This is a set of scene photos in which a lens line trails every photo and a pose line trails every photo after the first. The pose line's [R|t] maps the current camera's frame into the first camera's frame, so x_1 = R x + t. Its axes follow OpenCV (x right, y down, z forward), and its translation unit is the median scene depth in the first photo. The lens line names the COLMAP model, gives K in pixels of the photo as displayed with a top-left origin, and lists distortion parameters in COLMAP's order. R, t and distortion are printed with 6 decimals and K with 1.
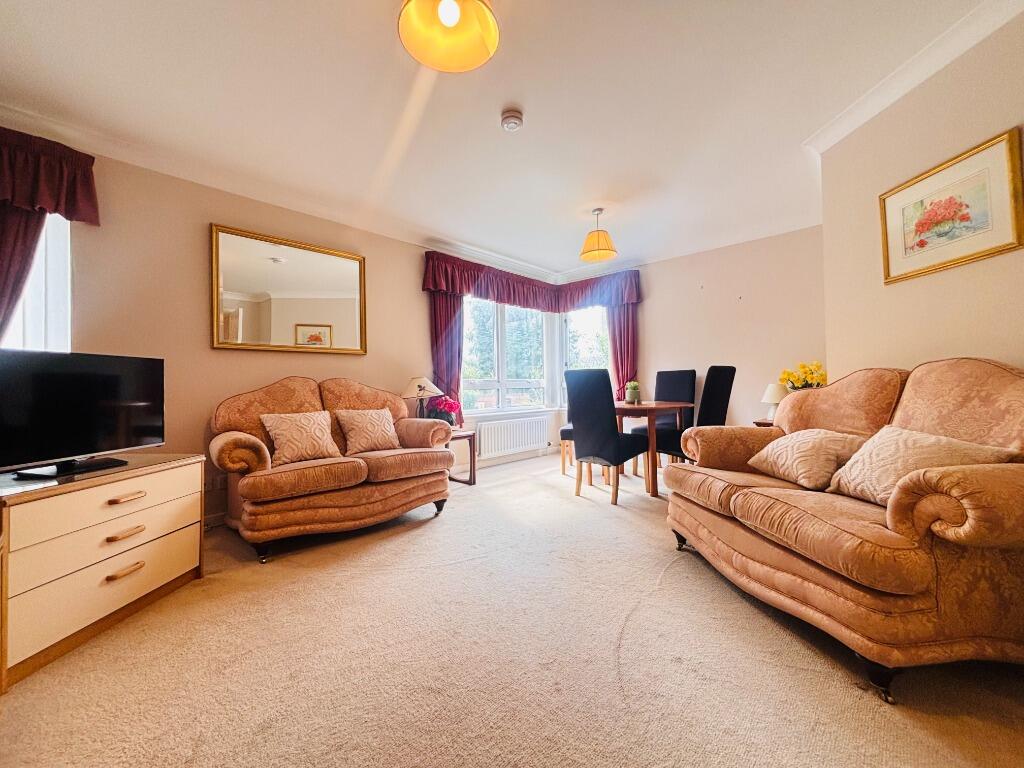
lens RADIAL K [[410.4, 0, 512.0], [0, 410.4, 384.0], [0, 0, 1]] dist [-0.000482, -0.000321]
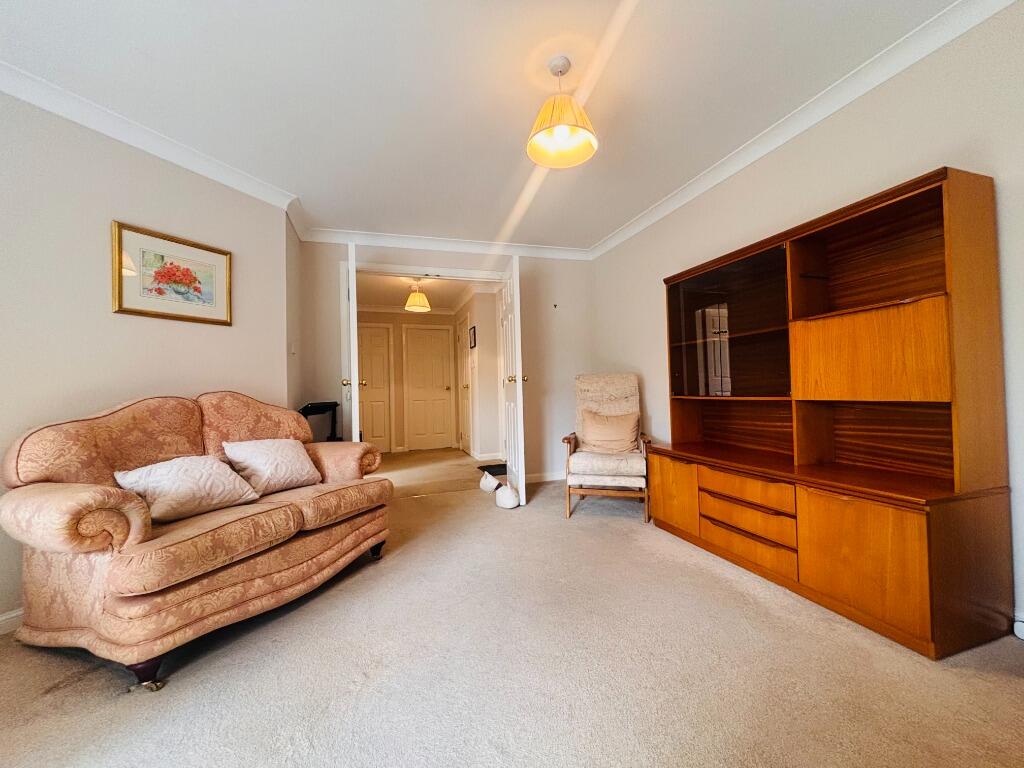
lens RADIAL K [[410.4, 0, 511.4], [0, 410.4, 383.4], [0, 0, 1]] dist [-0.000190, 0.000194]
pose [[-0.874471, 0.048169, 0.482680, -0.370795], [0.034233, 0.998705, -0.037647, -0.001147], [-0.483868, -0.016397, -0.874987, 1.324370]]
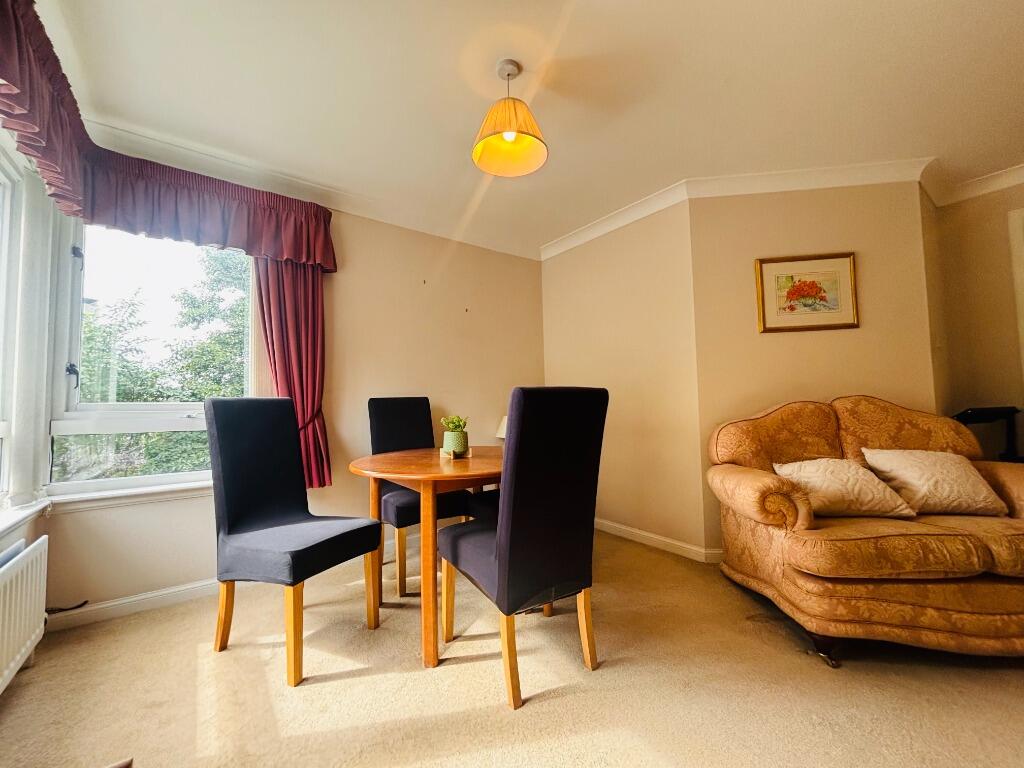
lens RADIAL K [[410.4, 0, 511.4], [0, 410.4, 383.4], [0, 0, 1]] dist [-0.000190, 0.000194]
pose [[0.181569, 0.064795, 0.981241, -0.389248], [0.011826, 0.997611, -0.068065, -0.016609], [-0.983307, 0.023963, 0.180369, 1.429964]]
